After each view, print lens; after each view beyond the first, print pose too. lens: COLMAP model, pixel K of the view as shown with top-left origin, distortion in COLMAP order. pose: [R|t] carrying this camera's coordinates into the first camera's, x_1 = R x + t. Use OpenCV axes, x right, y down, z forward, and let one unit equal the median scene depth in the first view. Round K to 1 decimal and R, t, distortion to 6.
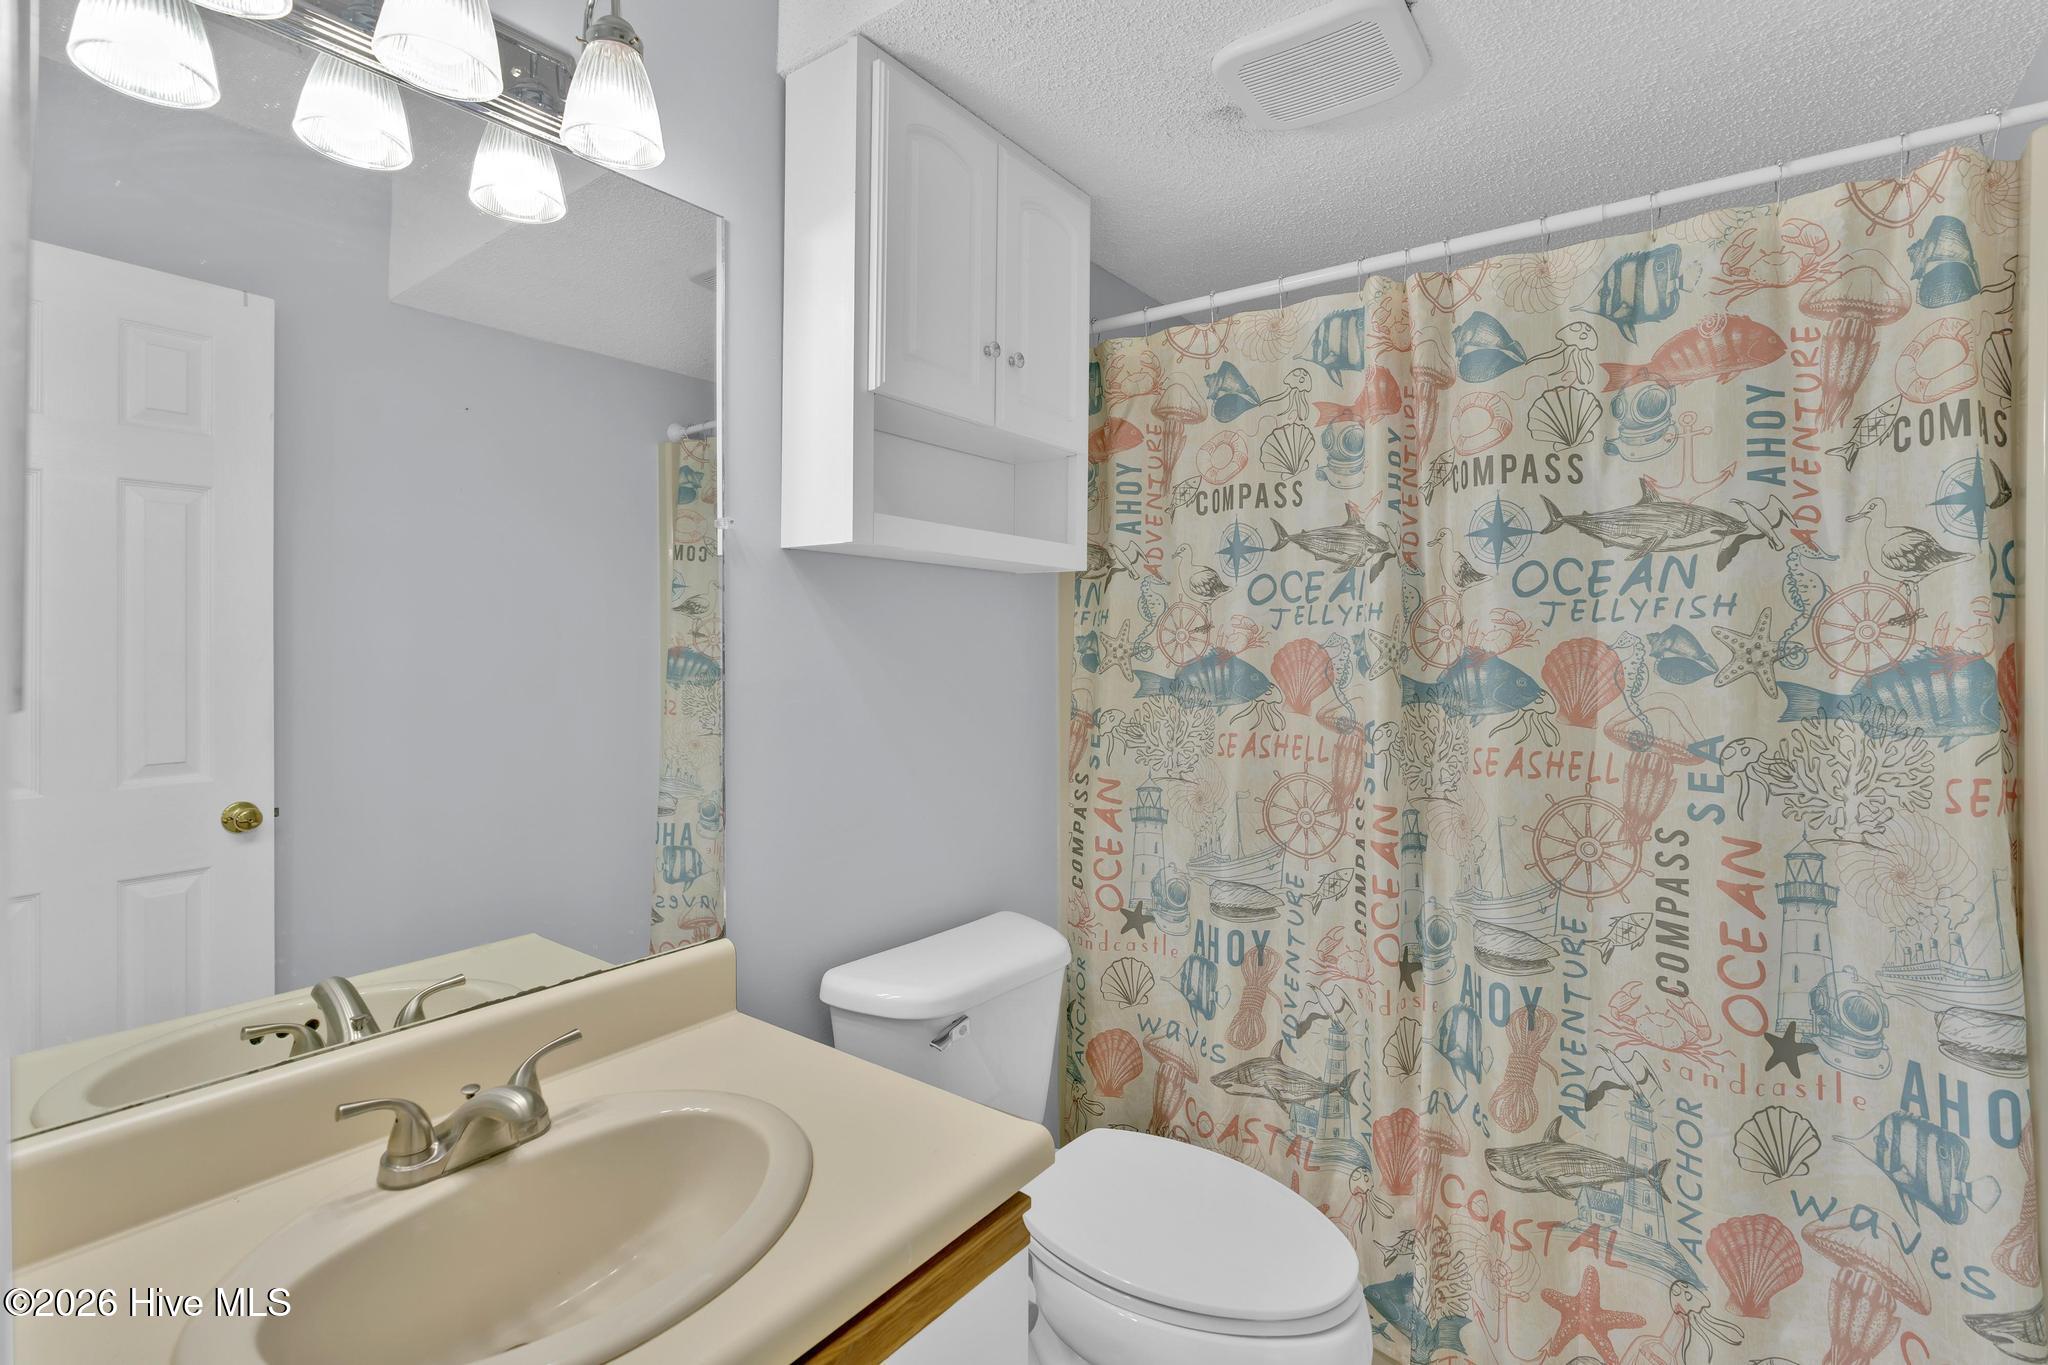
lens RADIAL K [[964.8, 0, 1014.7], [0, 964.8, 648.8], [0, 0, 1]] dist [-0.007562, 0.001677]
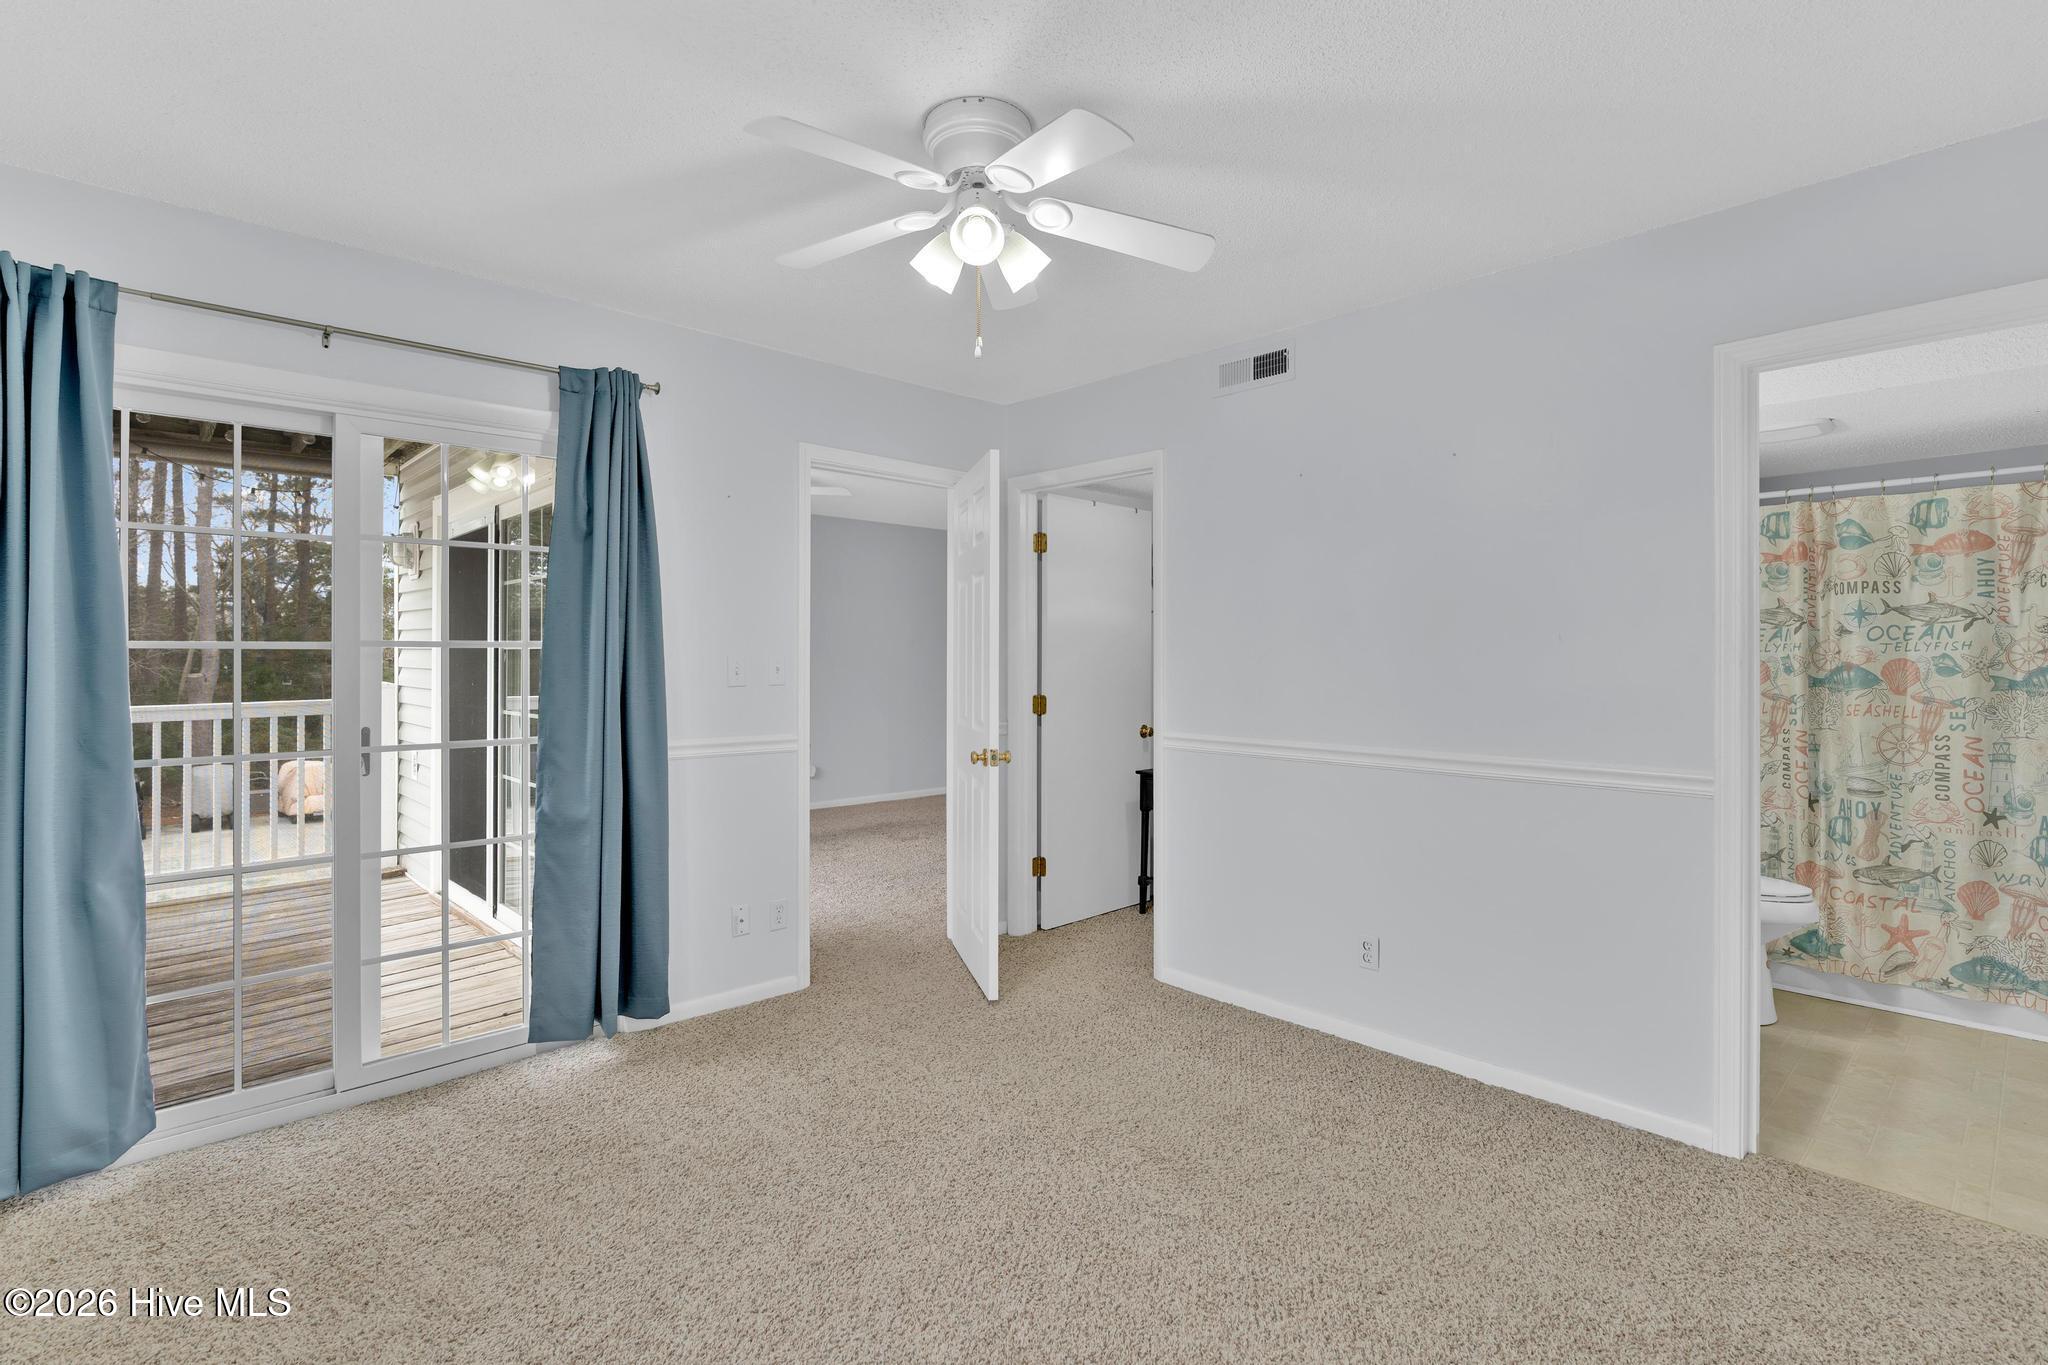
lens RADIAL K [[964.8, 0, 1023.4], [0, 964.8, 672.5], [0, 0, 1]] dist [-0.007562, 0.001677]
pose [[0.985676, -0.001664, -0.168642, -1.180369], [0.003355, 0.999947, 0.009738, -0.006654], [0.168616, -0.010164, 0.985629, -1.755384]]
